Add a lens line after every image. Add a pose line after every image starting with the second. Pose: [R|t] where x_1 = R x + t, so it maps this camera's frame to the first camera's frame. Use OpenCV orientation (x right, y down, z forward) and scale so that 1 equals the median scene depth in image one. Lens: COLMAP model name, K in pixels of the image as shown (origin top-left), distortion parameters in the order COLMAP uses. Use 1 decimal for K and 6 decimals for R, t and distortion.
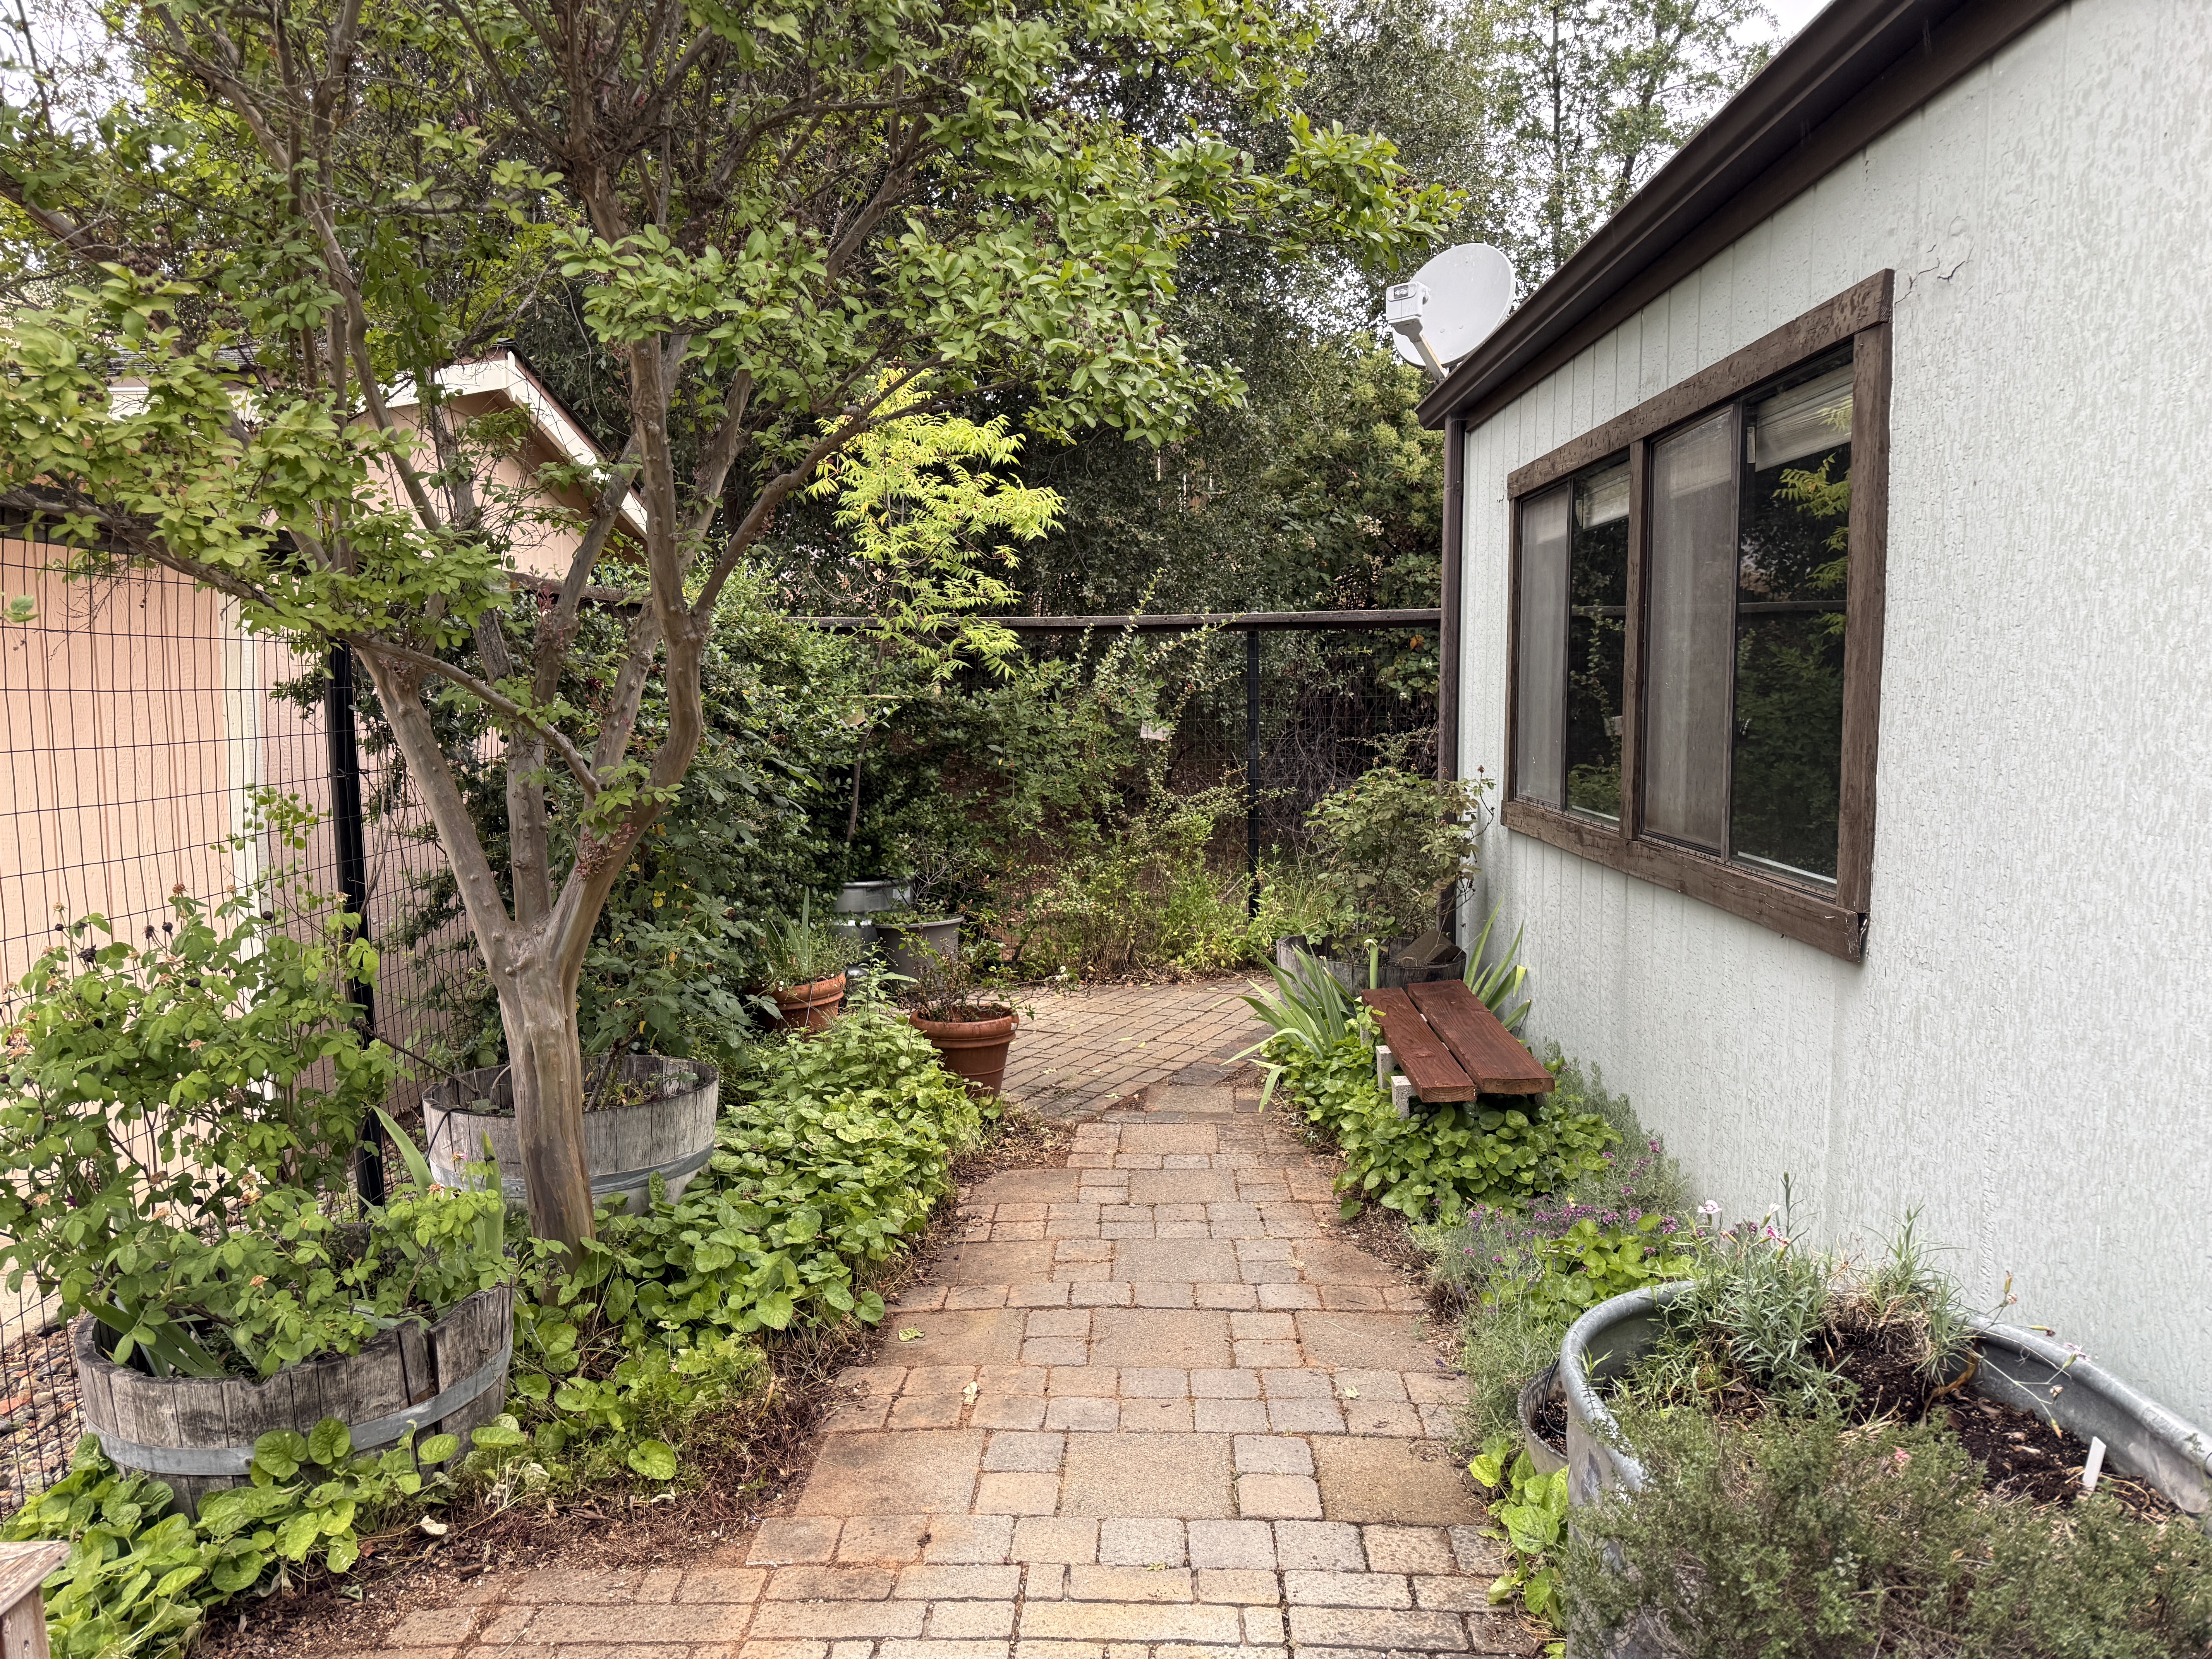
lens RADIAL K [[1542.5, 0, 1106.0], [0, 1542.5, 829.5], [0, 0, 1]] dist [0.032319, -0.042209]
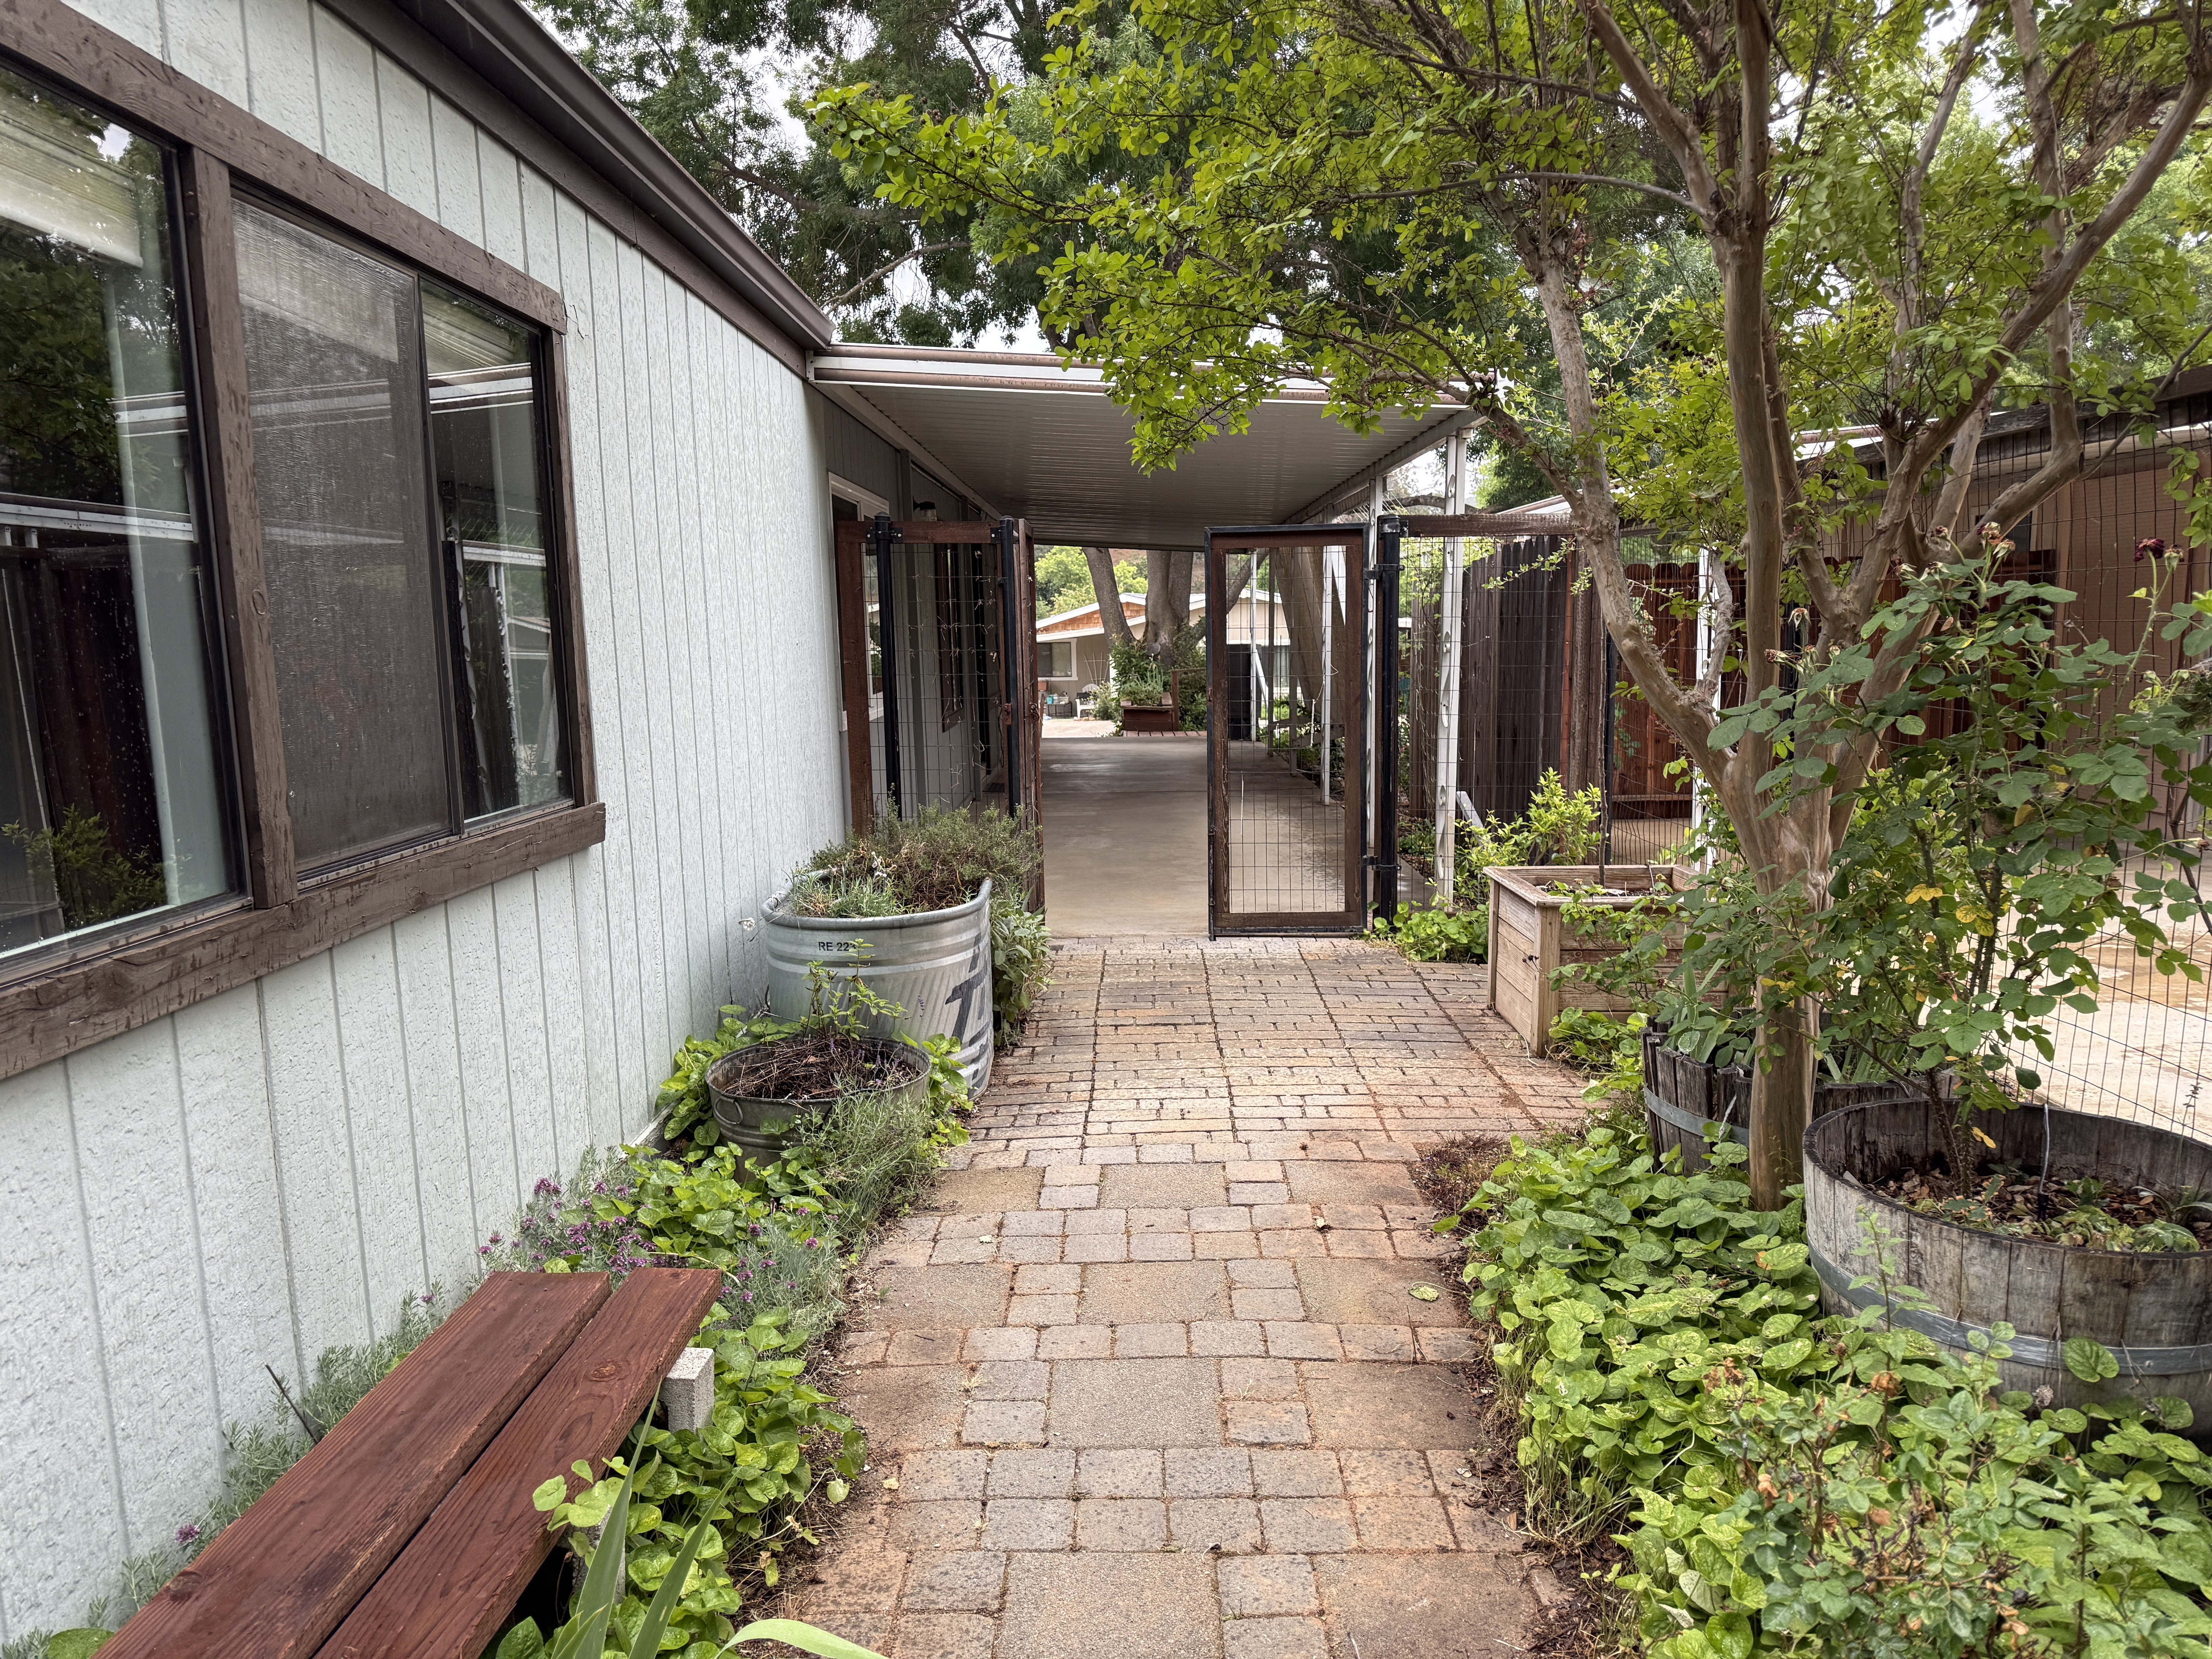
lens RADIAL K [[1542.5, 0, 1106.0], [0, 1542.5, 829.5], [0, 0, 1]] dist [0.032319, -0.042209]
pose [[-0.999378, 0.035237, 0.001111, 0.058294], [0.034607, 0.974549, 0.221487, -0.171299], [0.006722, 0.221388, -0.975163, 2.003328]]
